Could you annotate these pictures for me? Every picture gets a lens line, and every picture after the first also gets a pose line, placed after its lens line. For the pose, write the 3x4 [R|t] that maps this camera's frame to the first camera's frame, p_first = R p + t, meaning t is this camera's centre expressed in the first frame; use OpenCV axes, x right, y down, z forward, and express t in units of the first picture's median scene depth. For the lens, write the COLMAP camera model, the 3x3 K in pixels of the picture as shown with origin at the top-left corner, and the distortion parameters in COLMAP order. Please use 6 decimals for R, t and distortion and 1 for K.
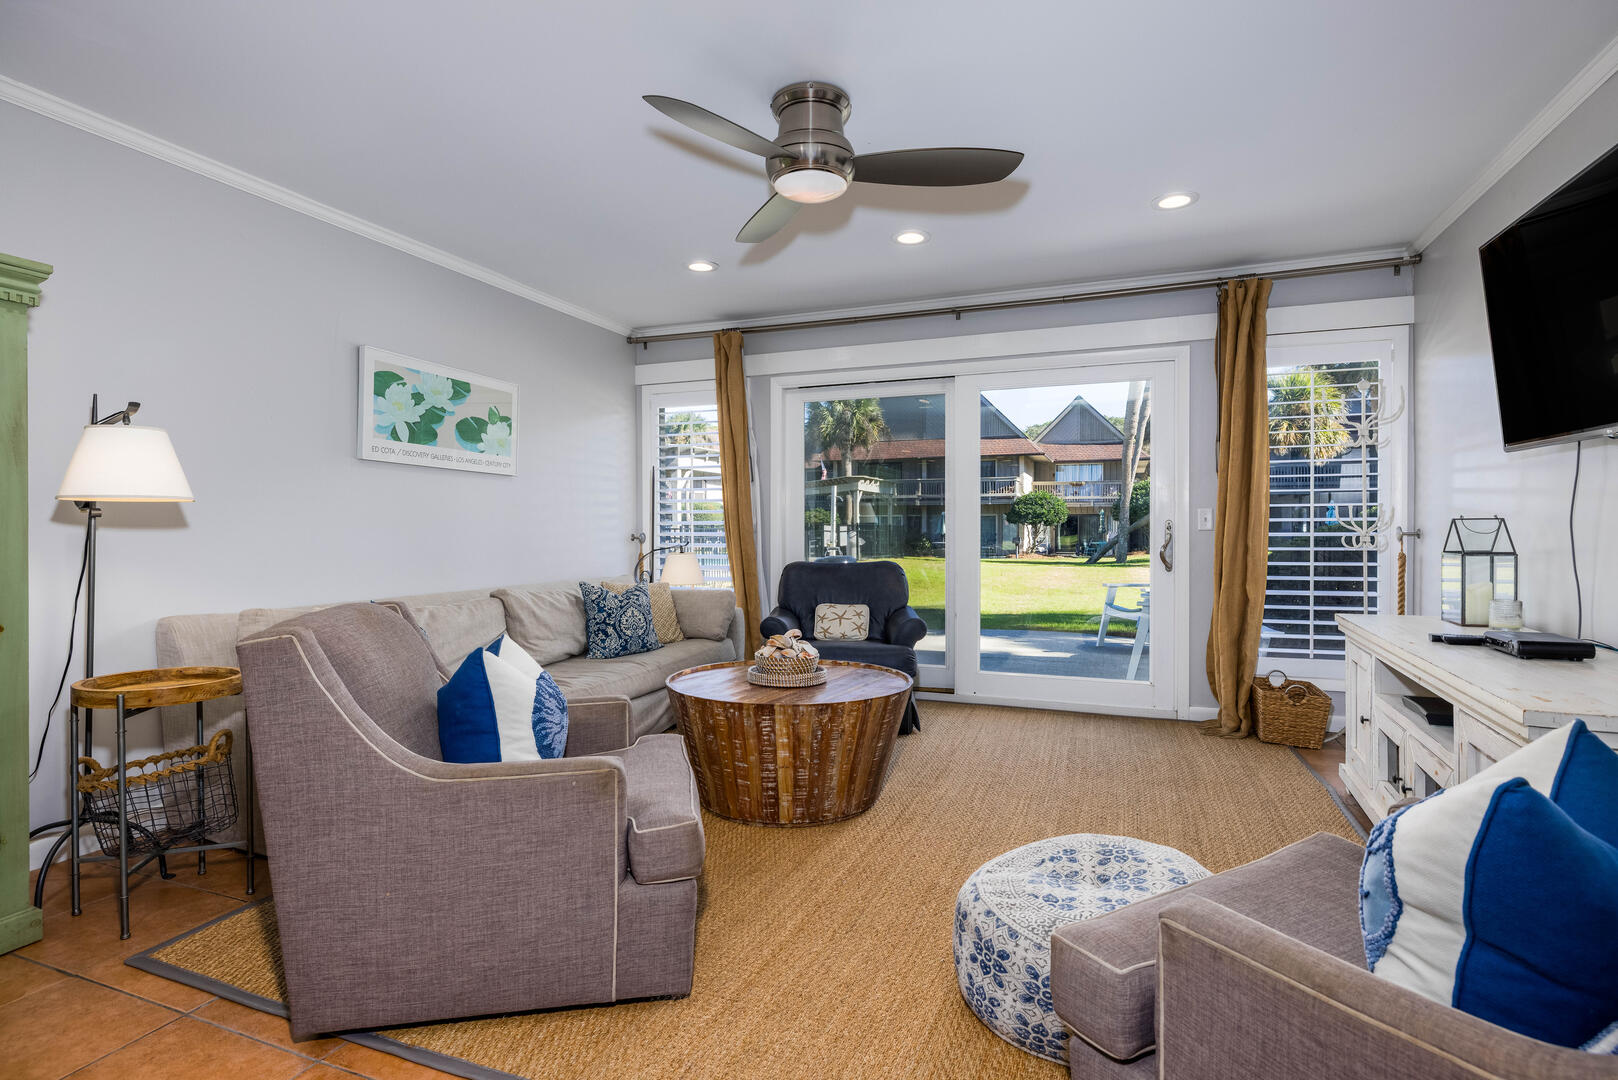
lens RADIAL K [[800.7, 0, 809.0], [0, 800.7, 540.0], [0, 0, 1]] dist [-0.000126, 0.000197]
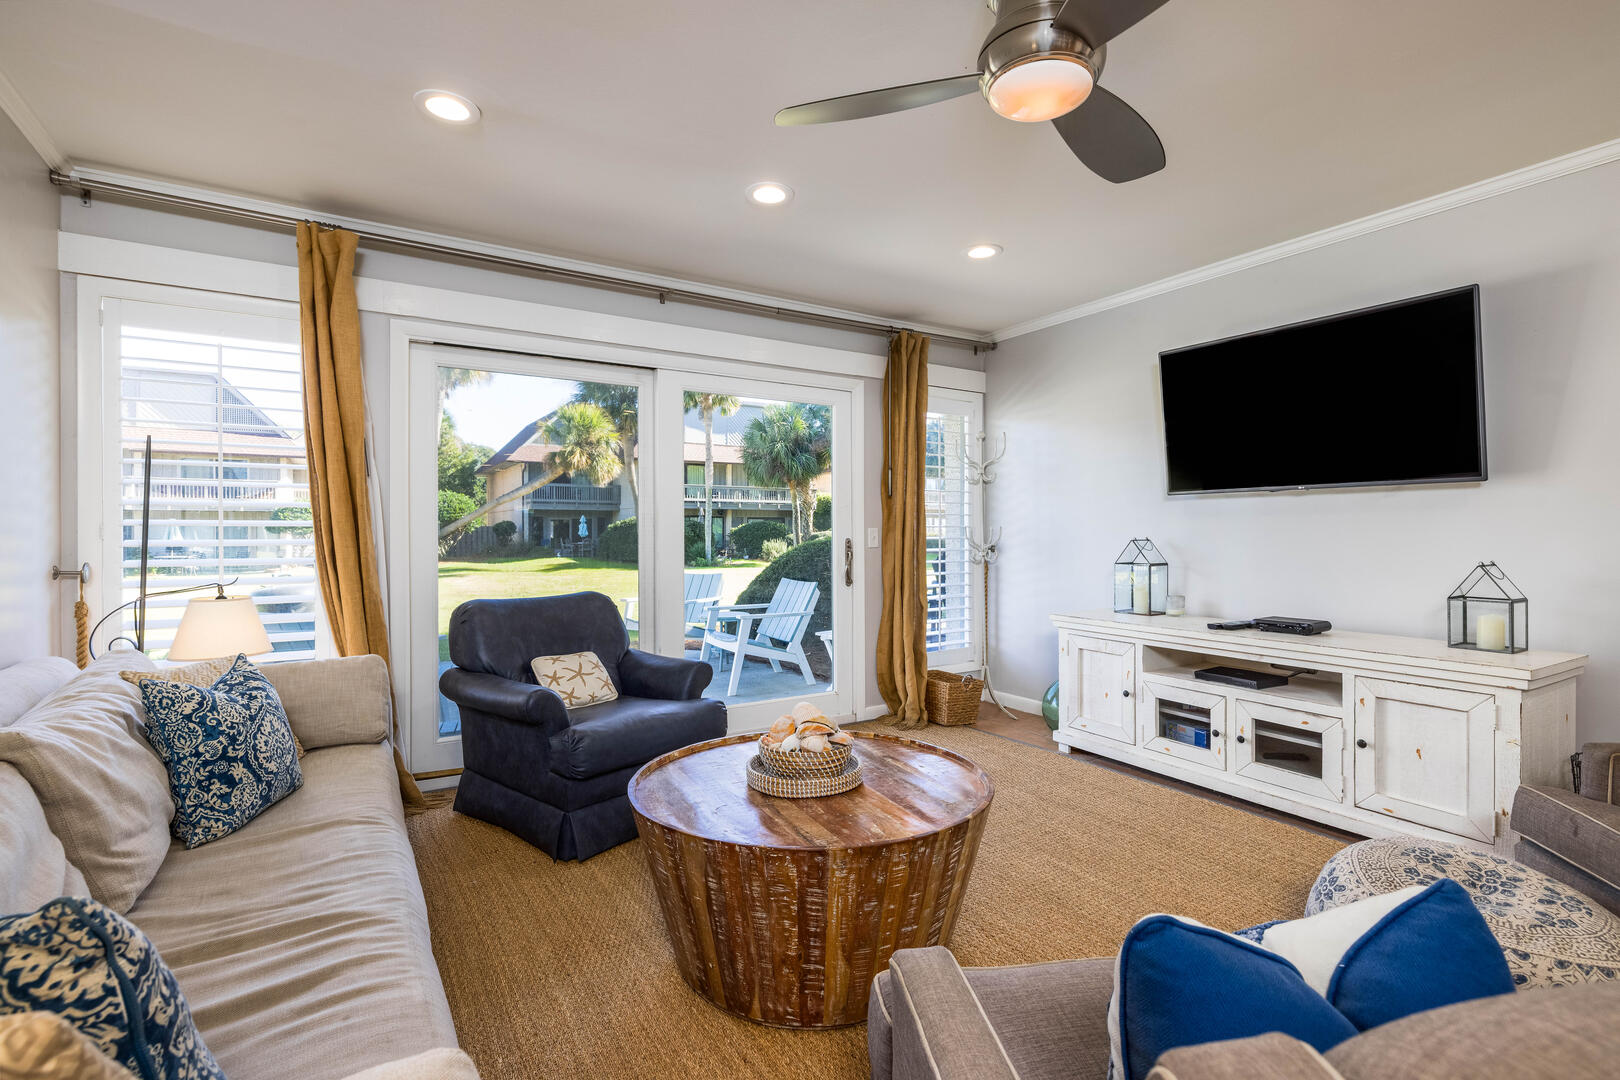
lens RADIAL K [[742.2, 0, 810.0], [0, 742.2, 540.0], [0, 0, 1]] dist [-0.000449, 0.001004]
pose [[0.602592, -0.004047, 0.798039, -0.396391], [0.013775, 0.999891, -0.005331, -0.019092], [-0.797930, 0.014205, 0.602582, 0.453704]]
